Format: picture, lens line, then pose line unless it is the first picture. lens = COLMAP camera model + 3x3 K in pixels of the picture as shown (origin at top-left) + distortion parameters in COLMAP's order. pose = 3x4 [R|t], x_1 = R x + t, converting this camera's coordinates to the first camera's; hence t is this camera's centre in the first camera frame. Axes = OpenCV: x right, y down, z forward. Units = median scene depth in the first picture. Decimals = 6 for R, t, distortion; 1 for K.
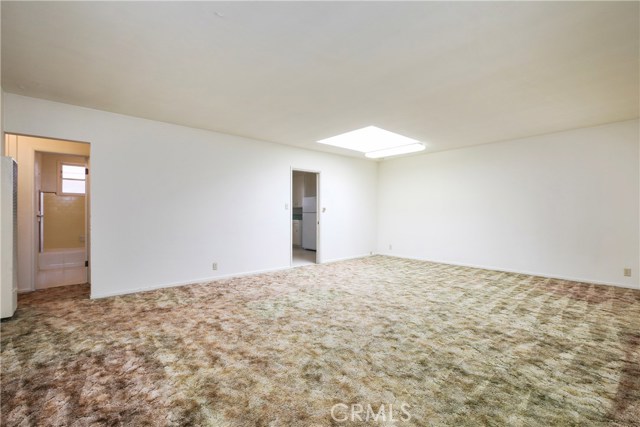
lens RADIAL K [[287.2, 0, 318.4], [0, 287.2, 212.8], [0, 0, 1]] dist [-0.007064, 0.003053]
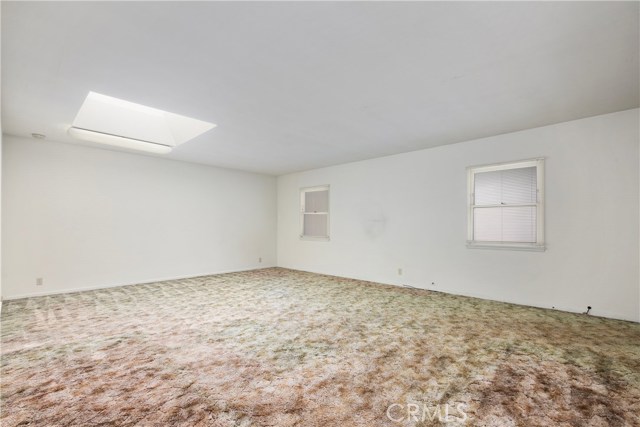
lens RADIAL K [[287.2, 0, 320.7], [0, 287.2, 226.4], [0, 0, 1]] dist [-0.007064, 0.003053]
pose [[-0.092352, 0.001001, 0.995726, -1.097985], [-0.008179, 0.999965, -0.001764, -0.002308], [-0.995693, -0.008306, -0.092341, 1.187088]]
